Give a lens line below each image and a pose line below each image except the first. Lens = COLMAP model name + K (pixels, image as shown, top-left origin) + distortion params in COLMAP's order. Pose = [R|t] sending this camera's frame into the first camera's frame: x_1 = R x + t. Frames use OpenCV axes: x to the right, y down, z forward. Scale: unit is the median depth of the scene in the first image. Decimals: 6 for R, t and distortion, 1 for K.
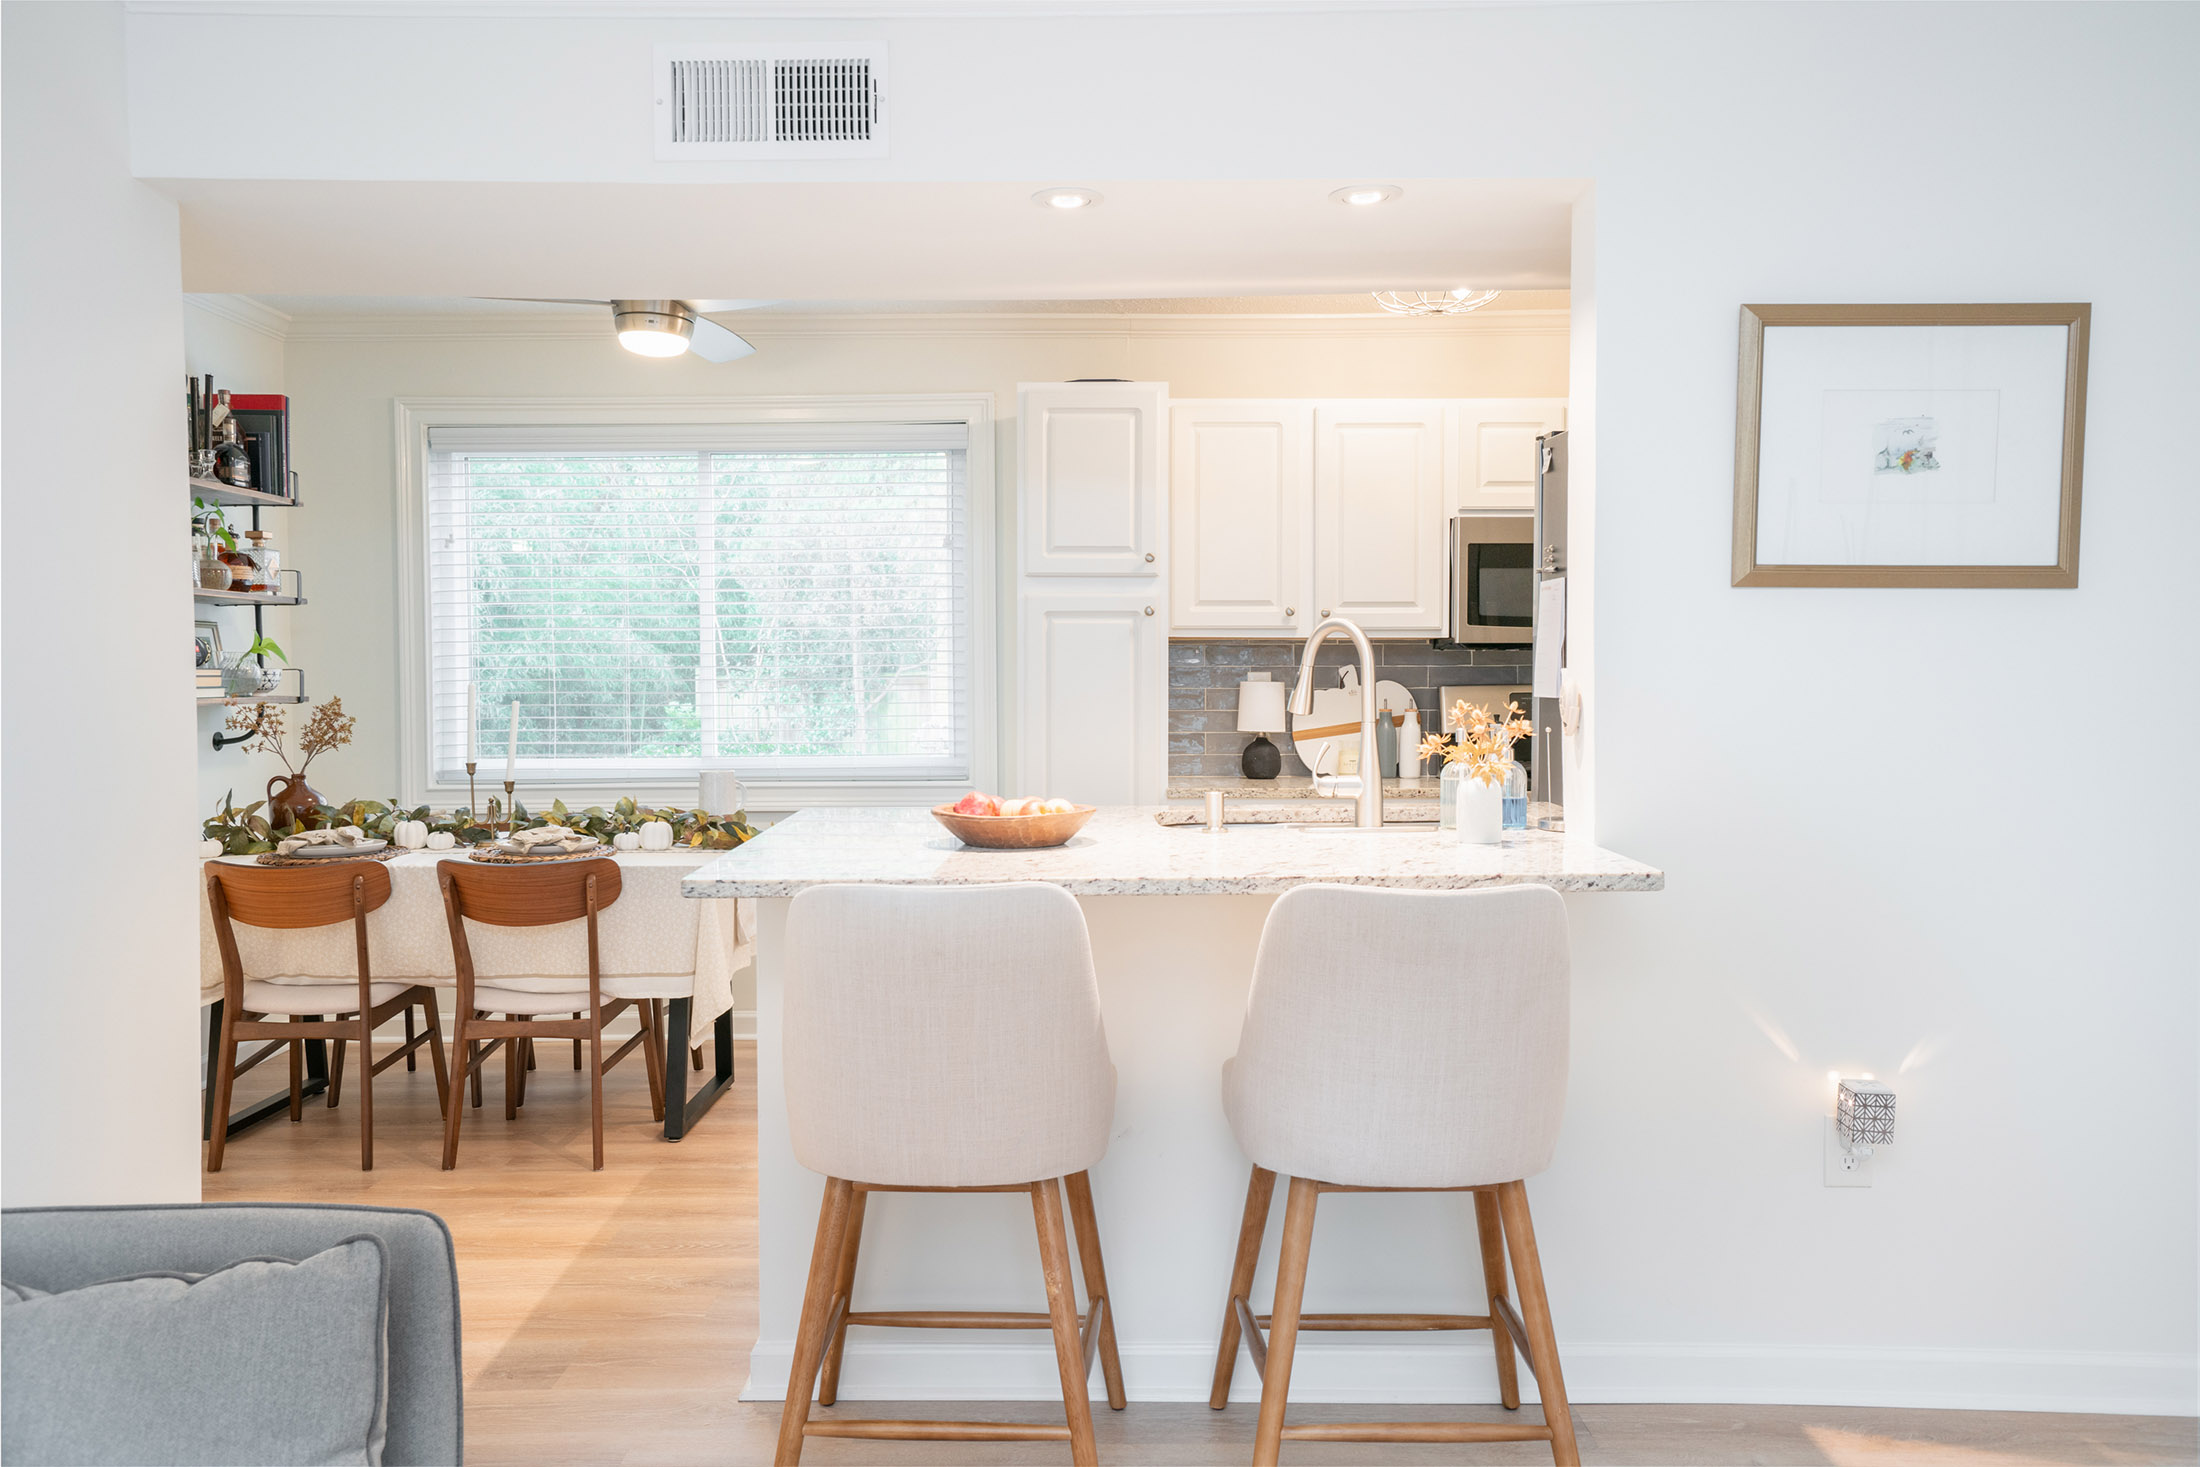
lens RADIAL K [[1764.8, 0, 1100.0], [0, 1764.8, 733.5], [0, 0, 1]] dist [0.009078, 0.009985]
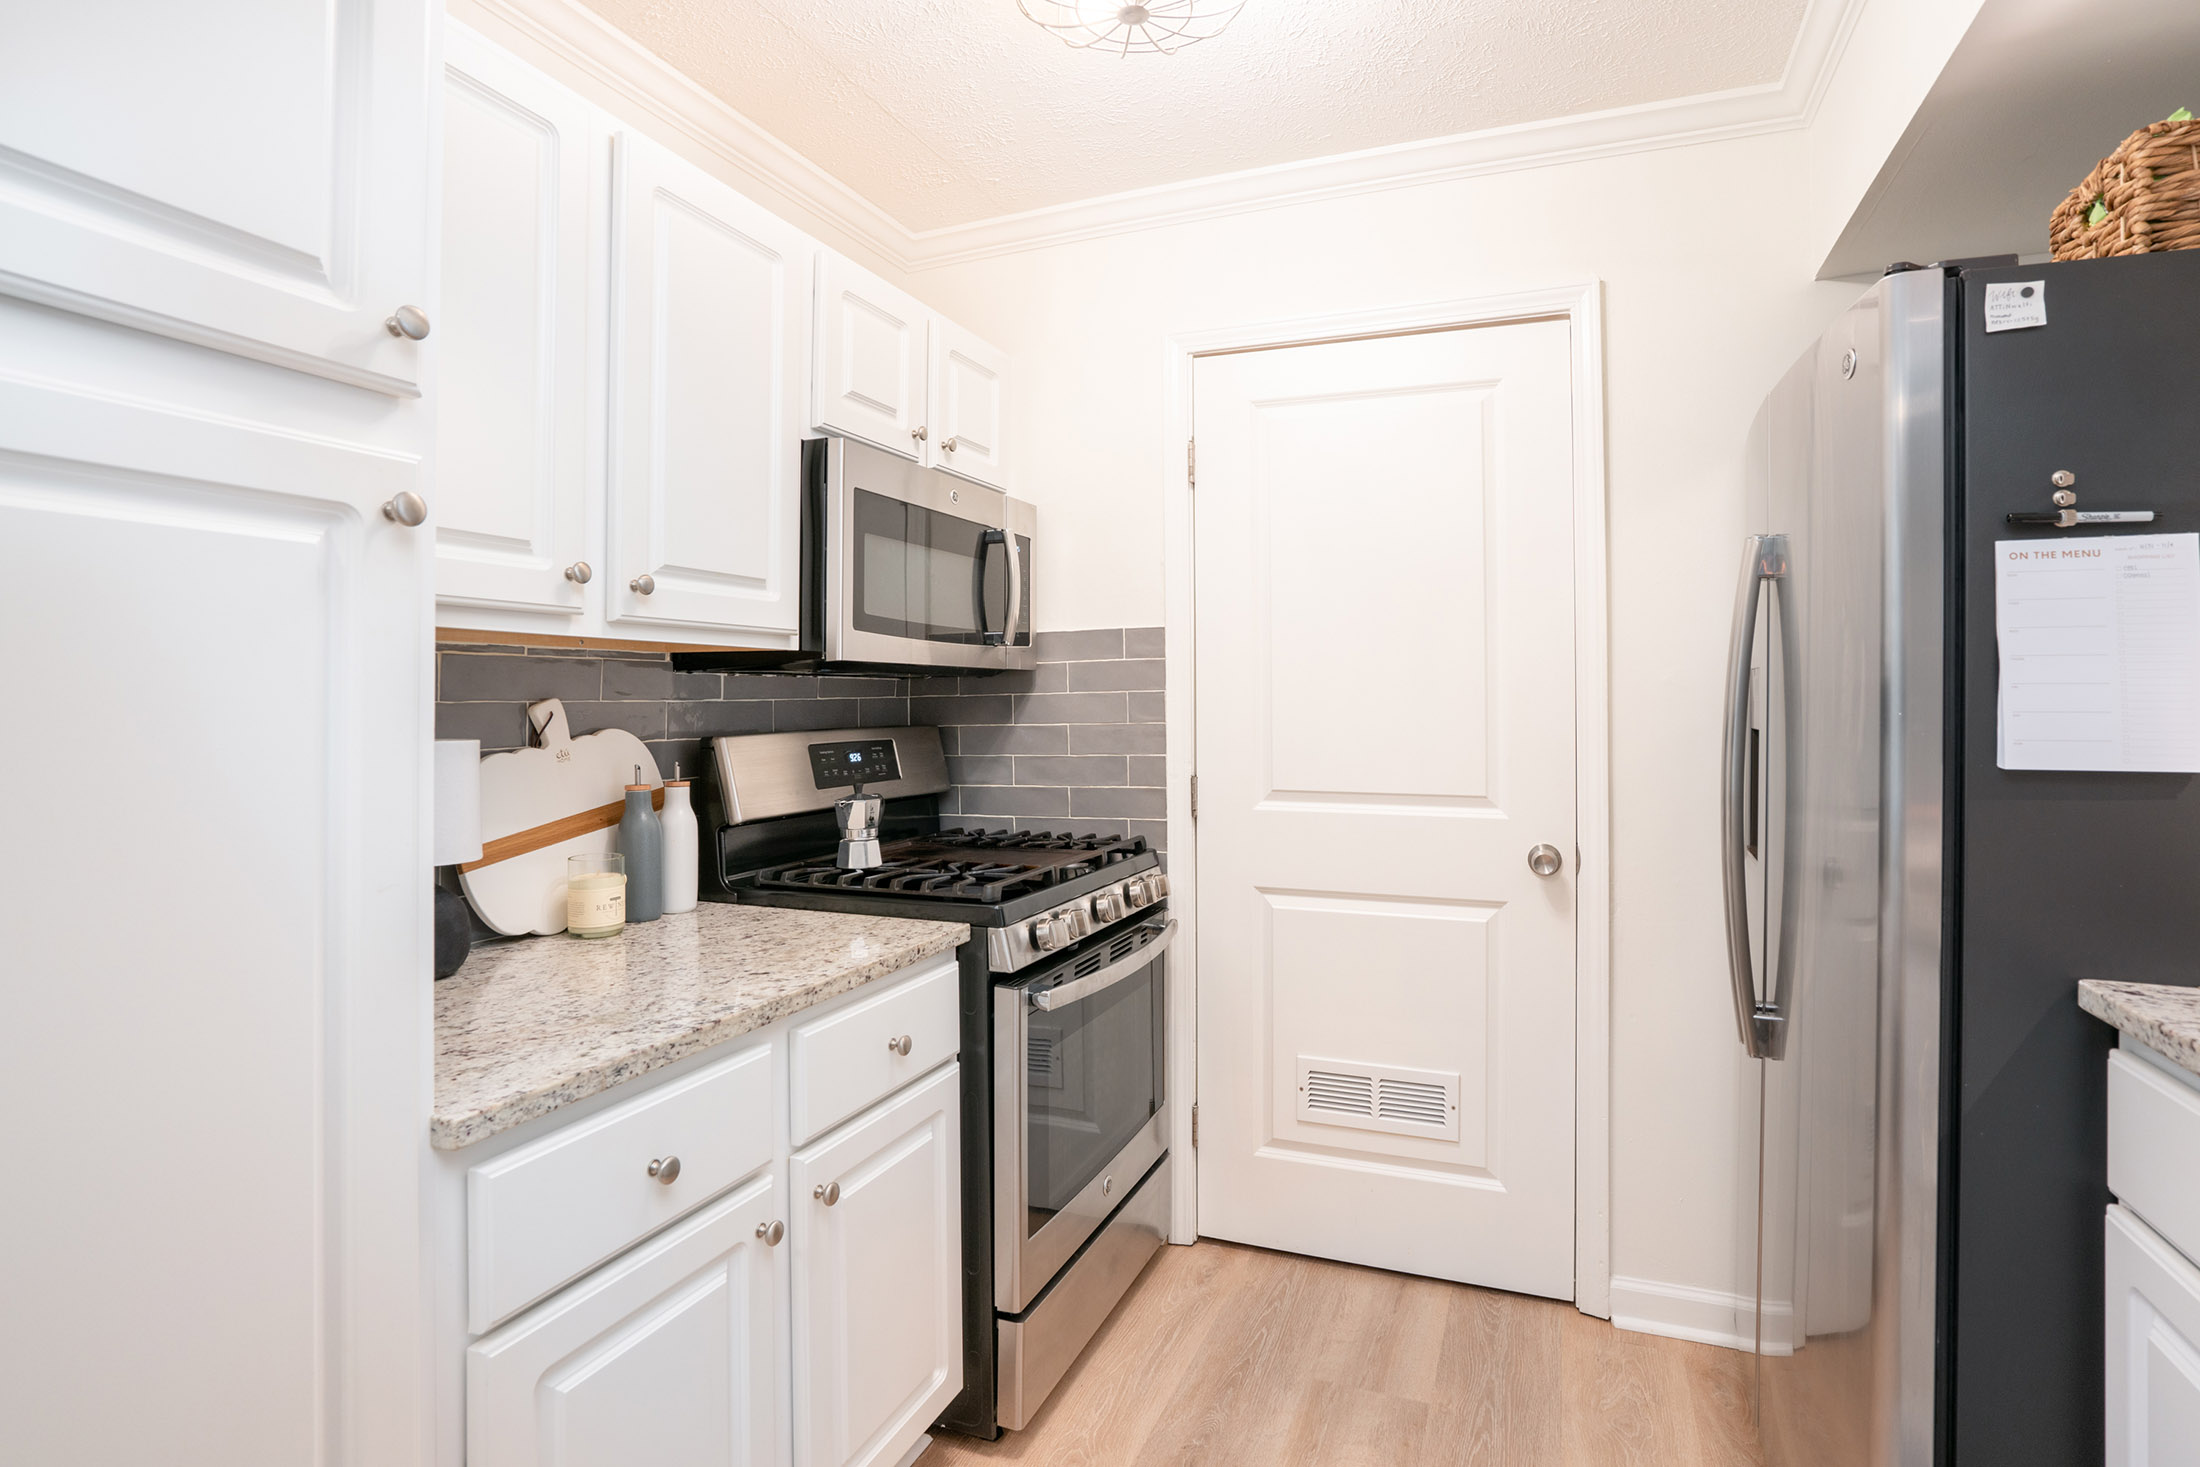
lens RADIAL K [[1088.8, 0, 1147.7], [0, 1088.8, 672.8], [0, 0, 1]] dist [-0.022373, -0.000024]
pose [[0.361498, 0.023253, 0.932083, -0.094840], [0.031884, 0.998796, -0.037283, -0.035494], [-0.931828, 0.043197, 0.360321, 0.883587]]
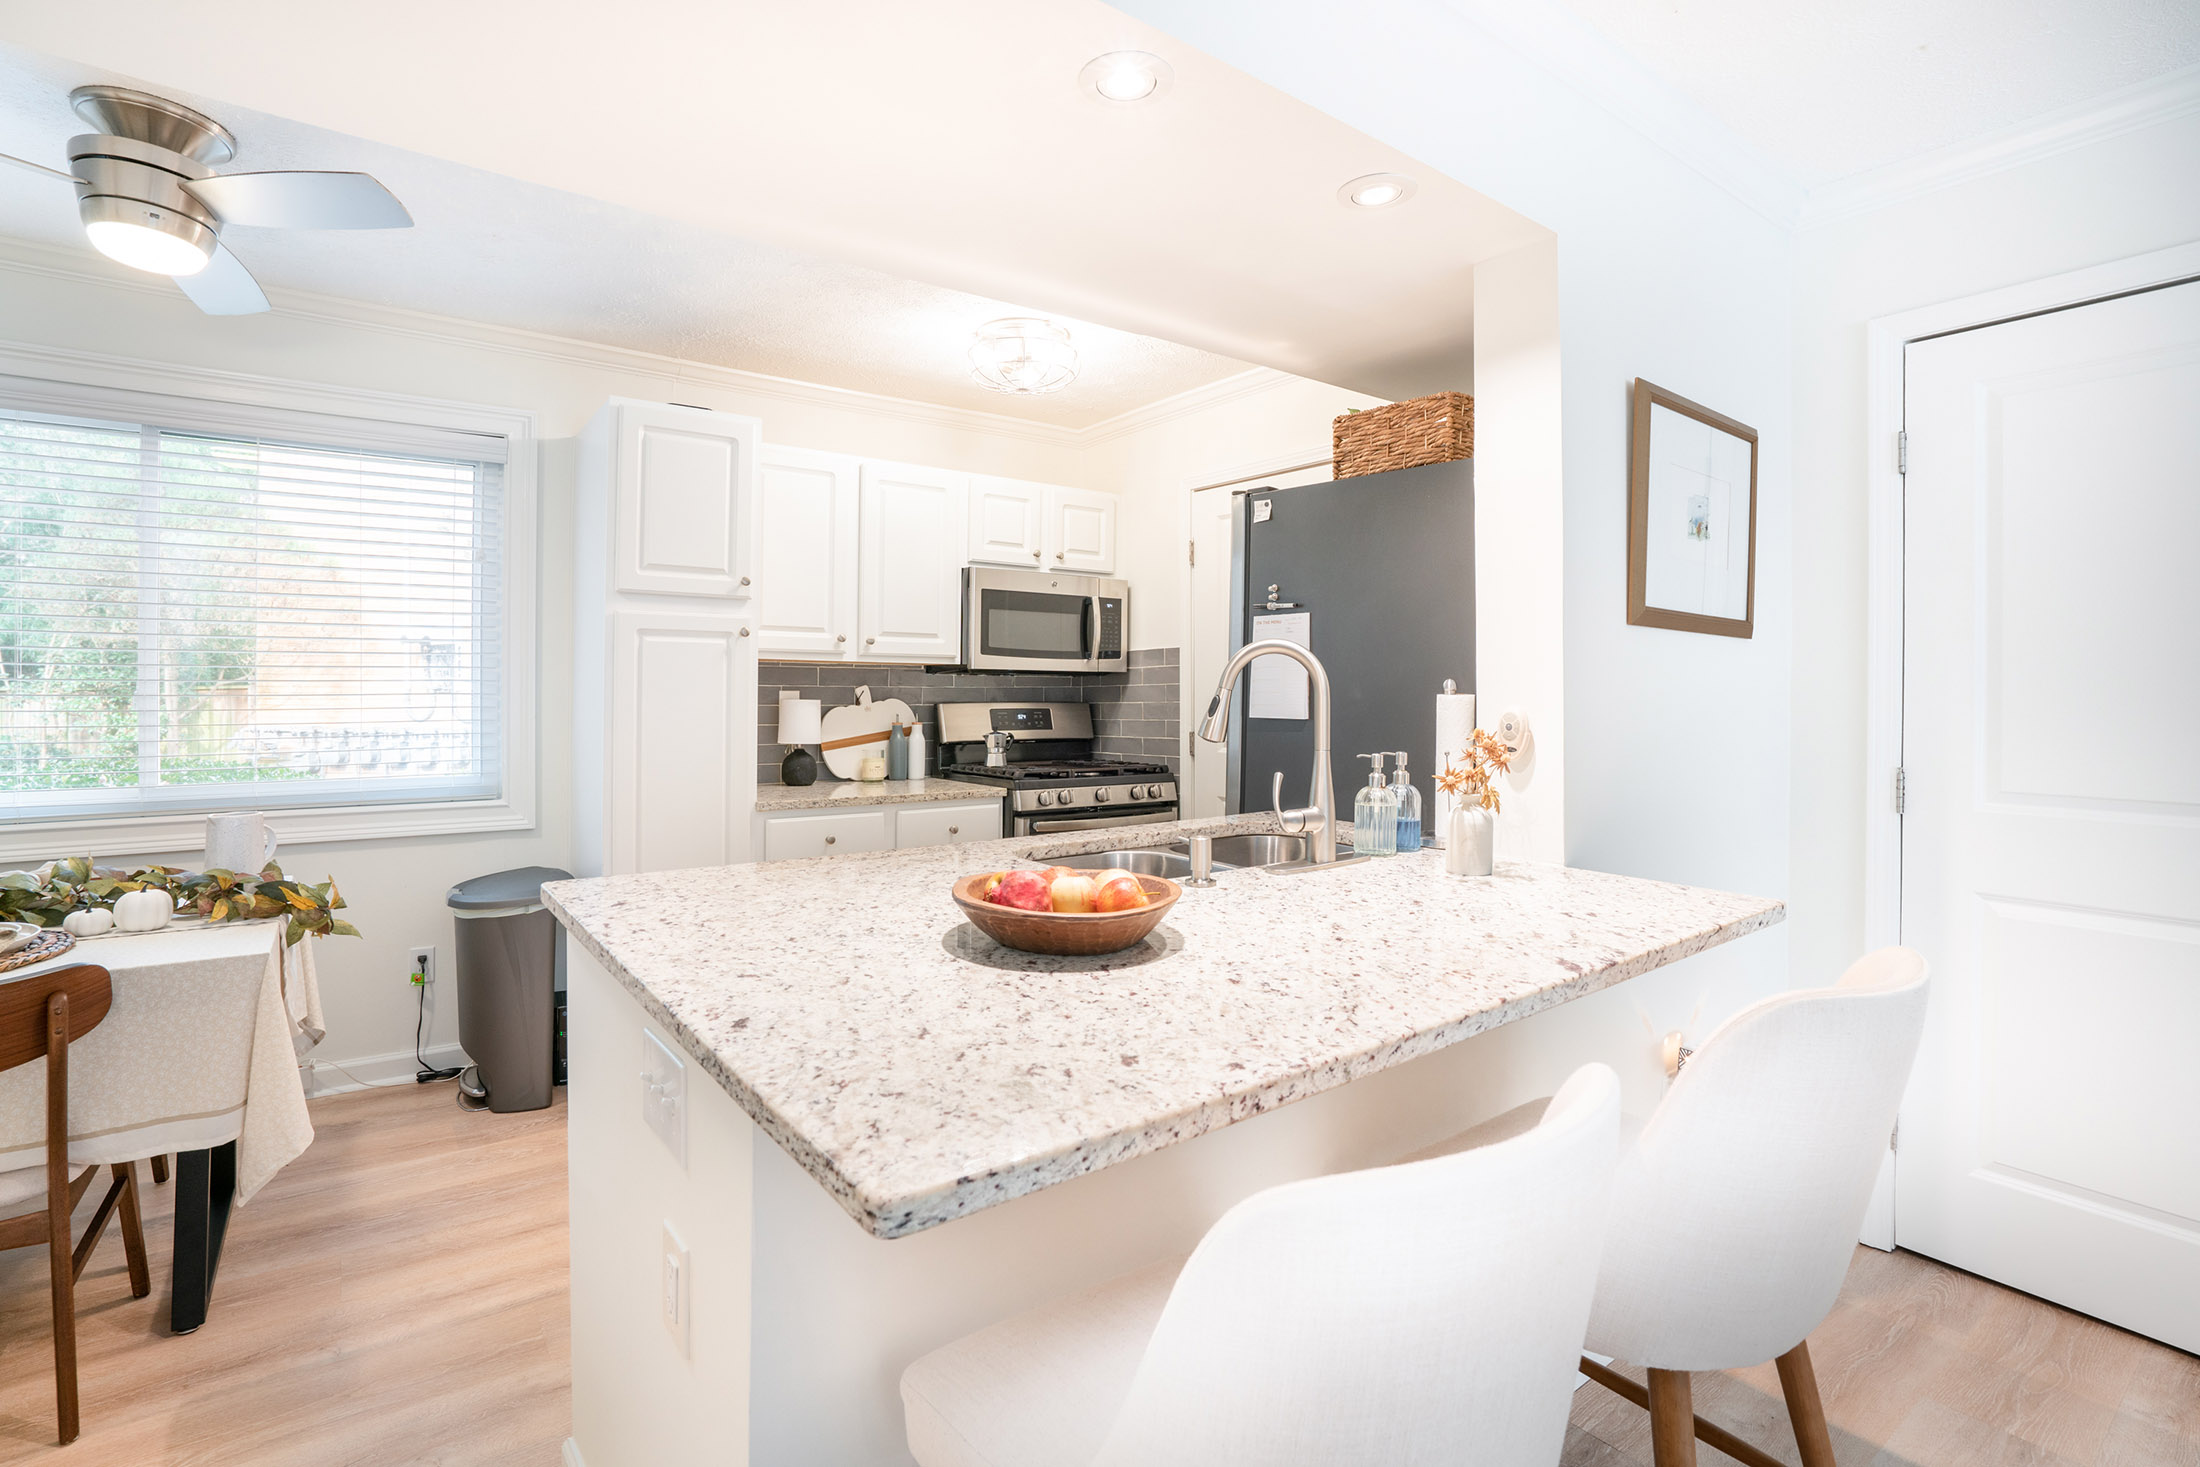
lens RADIAL K [[1046.7, 0, 1100.5], [0, 1046.7, 690.5], [0, 0, 1]] dist [-0.037553, 0.011911]
pose [[0.799707, 0.007980, 0.600338, -0.184618], [0.011728, 0.999513, -0.028909, -0.015878], [-0.600276, 0.030159, 0.799224, 0.409427]]
